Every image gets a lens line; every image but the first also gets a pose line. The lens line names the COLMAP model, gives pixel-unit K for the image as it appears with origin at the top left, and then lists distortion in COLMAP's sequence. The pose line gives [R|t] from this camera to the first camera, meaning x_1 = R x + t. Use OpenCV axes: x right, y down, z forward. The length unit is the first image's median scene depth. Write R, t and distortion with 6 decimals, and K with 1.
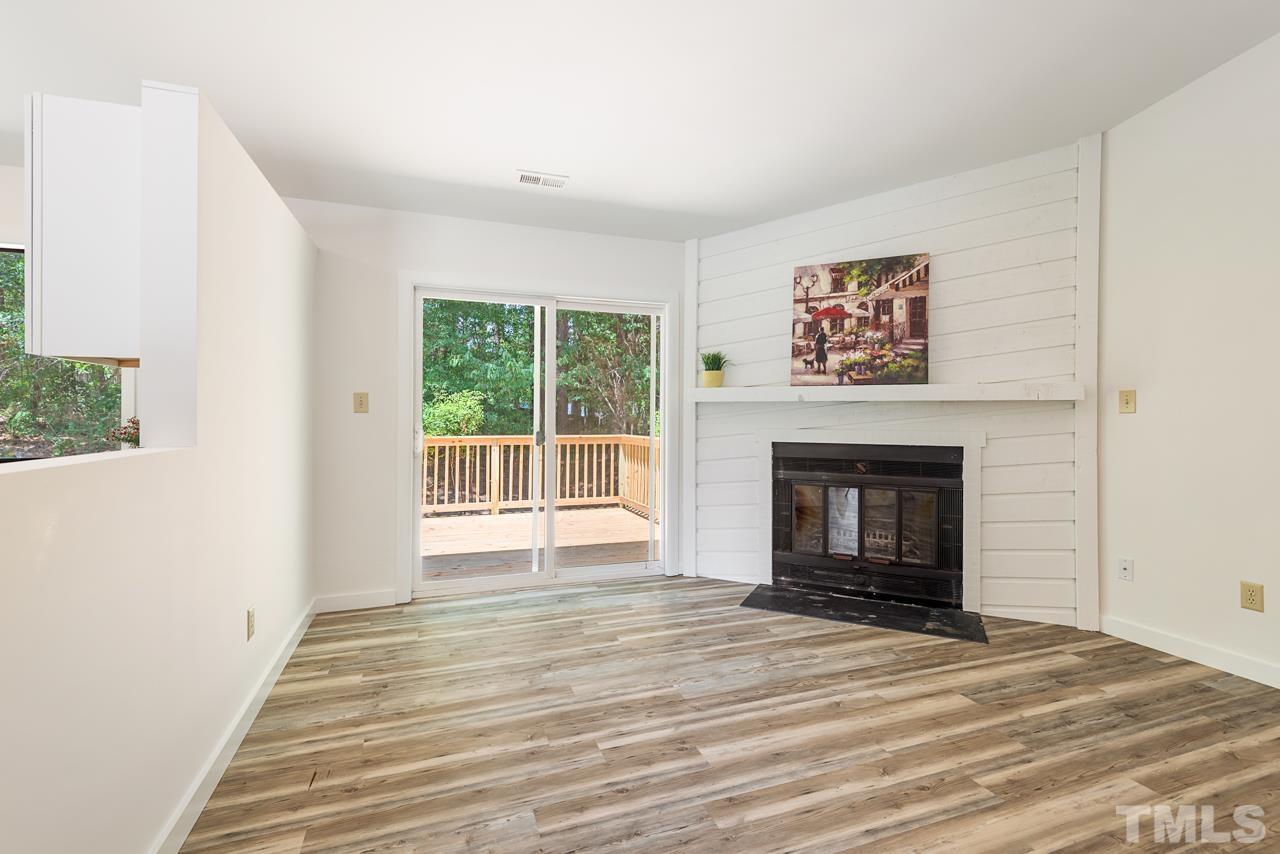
lens RADIAL K [[580.1, 0, 639.2], [0, 580.1, 411.2], [0, 0, 1]] dist [0.033663, -0.019915]
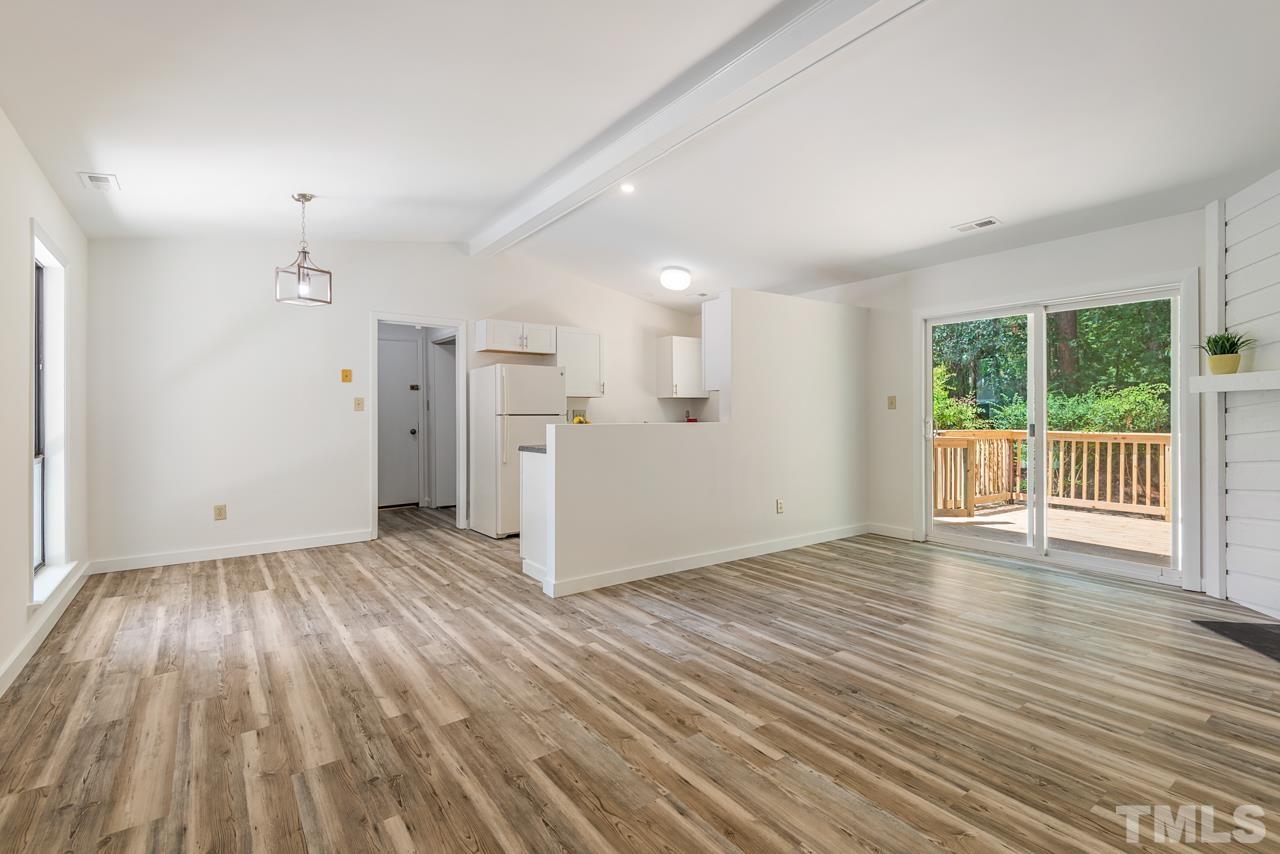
lens RADIAL K [[580.1, 0, 639.2], [0, 580.1, 411.2], [0, 0, 1]] dist [0.033663, -0.019915]
pose [[0.274960, -0.008146, -0.961421, 1.068929], [0.011253, 0.999923, -0.005253, 0.010134], [0.961390, -0.009375, 0.275031, -0.078114]]
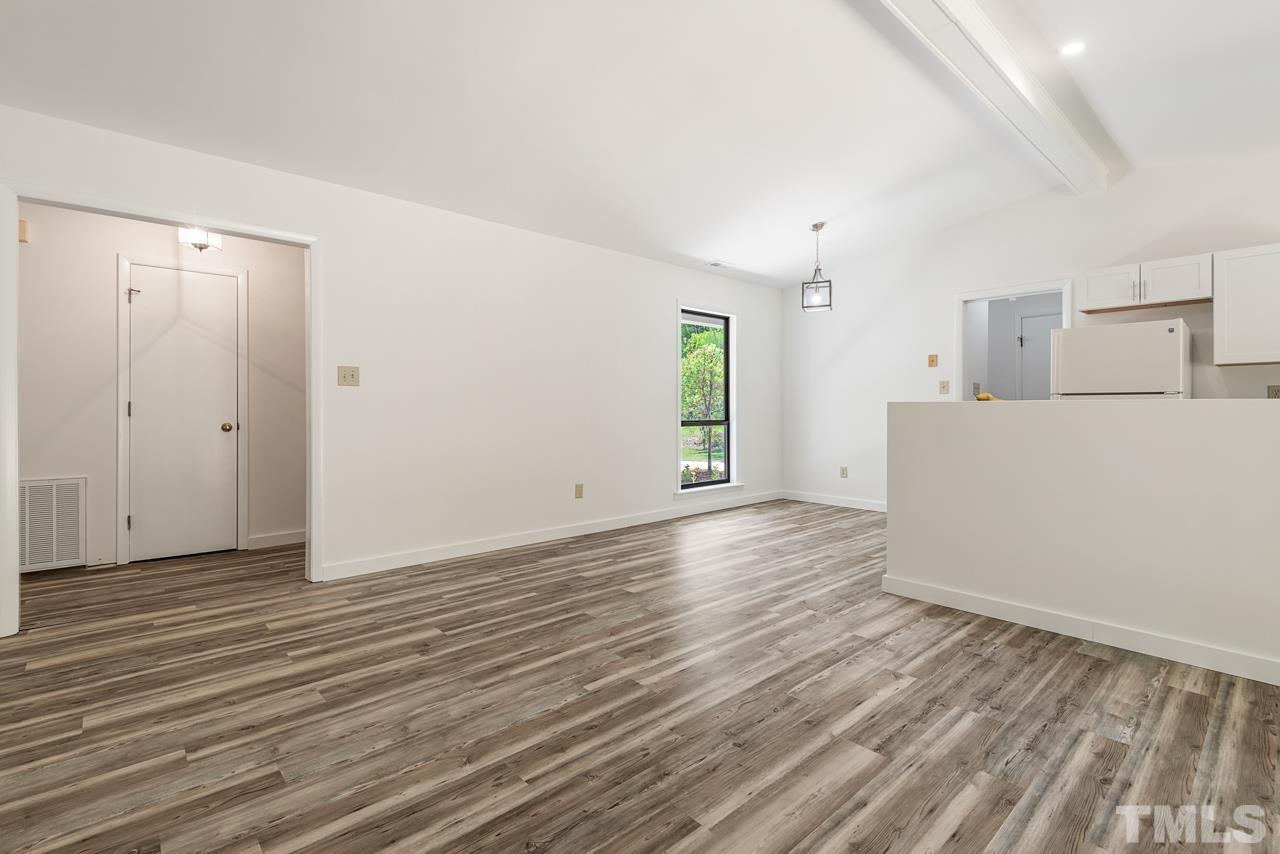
lens RADIAL K [[580.1, 0, 639.2], [0, 580.1, 411.2], [0, 0, 1]] dist [0.033663, -0.019915]
pose [[-0.925851, -0.002687, -0.377879, 0.653287], [-0.000363, 0.999981, -0.006220, 0.061628], [0.377888, -0.005621, -0.925834, 1.055390]]
